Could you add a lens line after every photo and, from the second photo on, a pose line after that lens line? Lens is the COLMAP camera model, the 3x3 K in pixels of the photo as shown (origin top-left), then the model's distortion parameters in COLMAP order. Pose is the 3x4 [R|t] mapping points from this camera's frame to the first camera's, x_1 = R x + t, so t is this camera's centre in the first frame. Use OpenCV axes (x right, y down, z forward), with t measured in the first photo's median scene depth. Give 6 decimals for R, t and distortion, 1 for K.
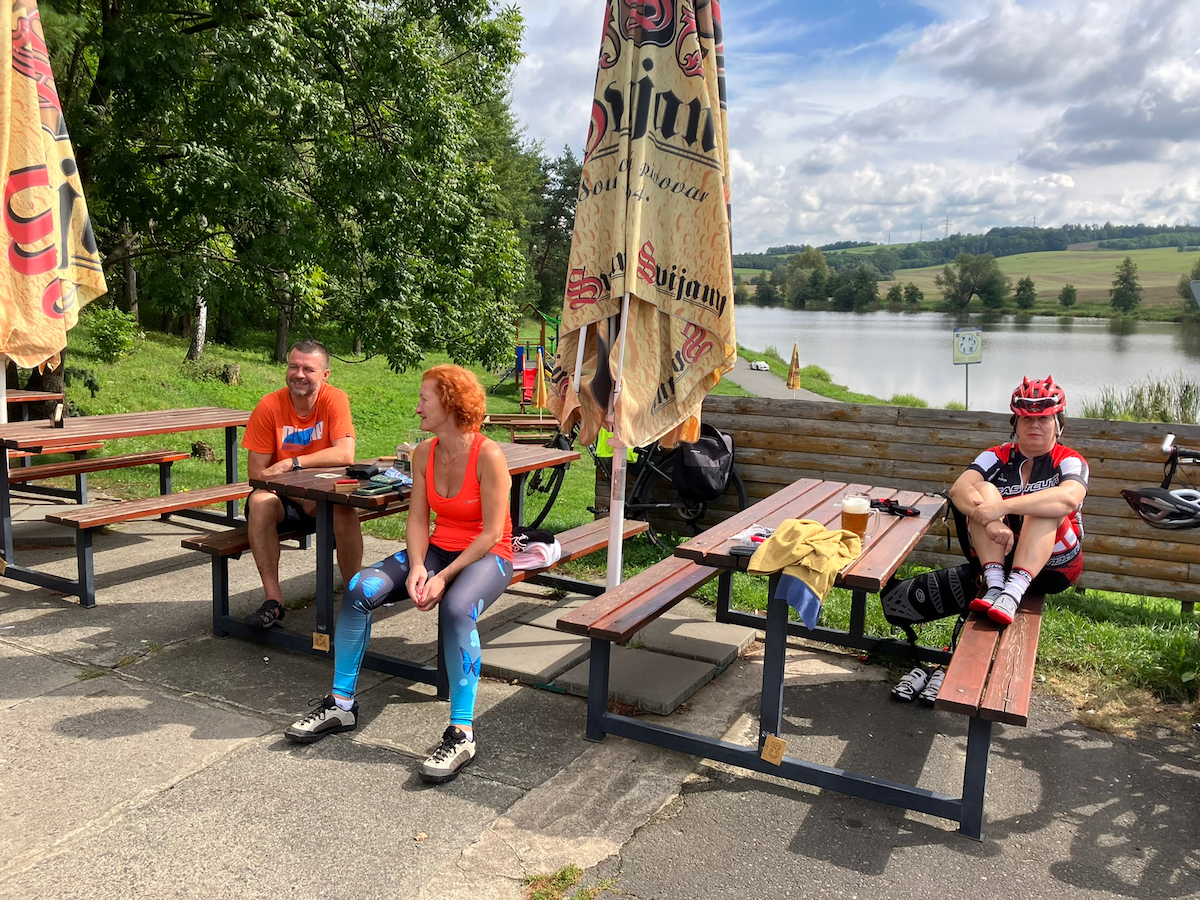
lens RADIAL K [[985.8, 0, 612.9], [0, 985.8, 449.4], [0, 0, 1]] dist [0.034283, -0.026082]
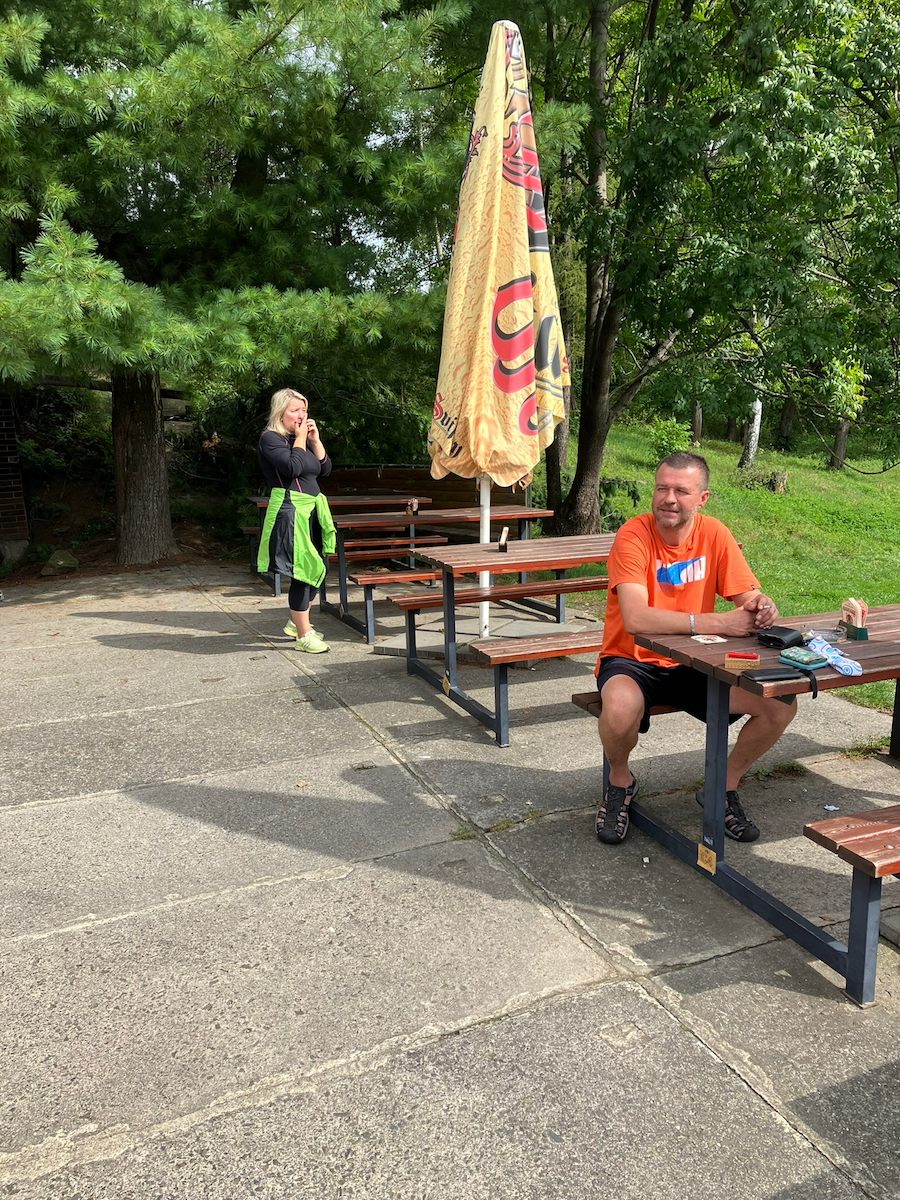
lens RADIAL K [[985.8, 0, 457.5], [0, 985.8, 610.8], [0, 0, 1]] dist [0.034283, -0.026082]
pose [[0.766220, 0.080850, -0.637471, 0.022131], [-0.044661, 0.996354, 0.072686, -0.034377], [0.641024, -0.027223, 0.767038, 0.258823]]
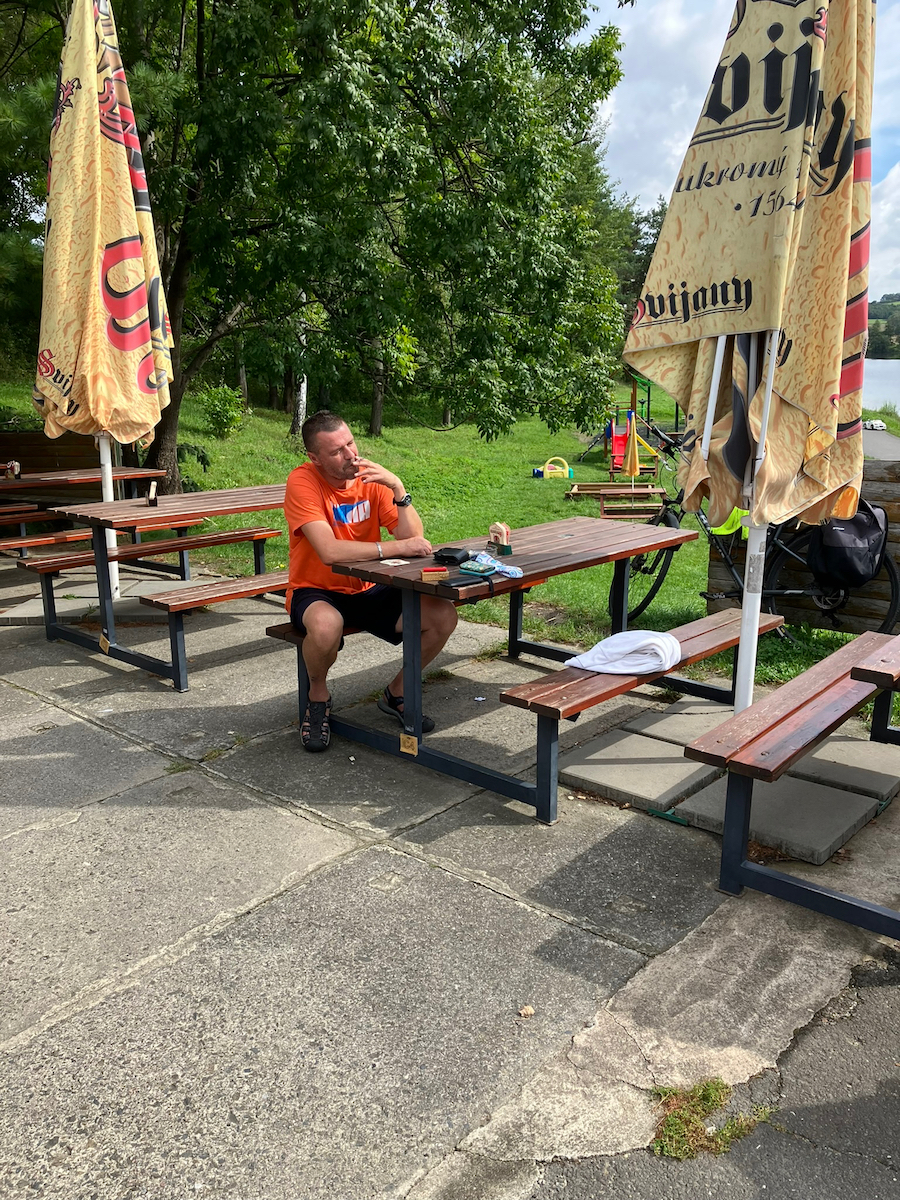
lens RADIAL K [[985.8, 0, 460.9], [0, 985.8, 600.2], [0, 0, 1]] dist [0.034283, -0.026082]
pose [[0.971246, 0.015718, -0.237557, -0.031221], [0.004073, 0.996575, 0.082589, -0.009552], [0.238042, -0.081182, 0.967856, 0.129342]]
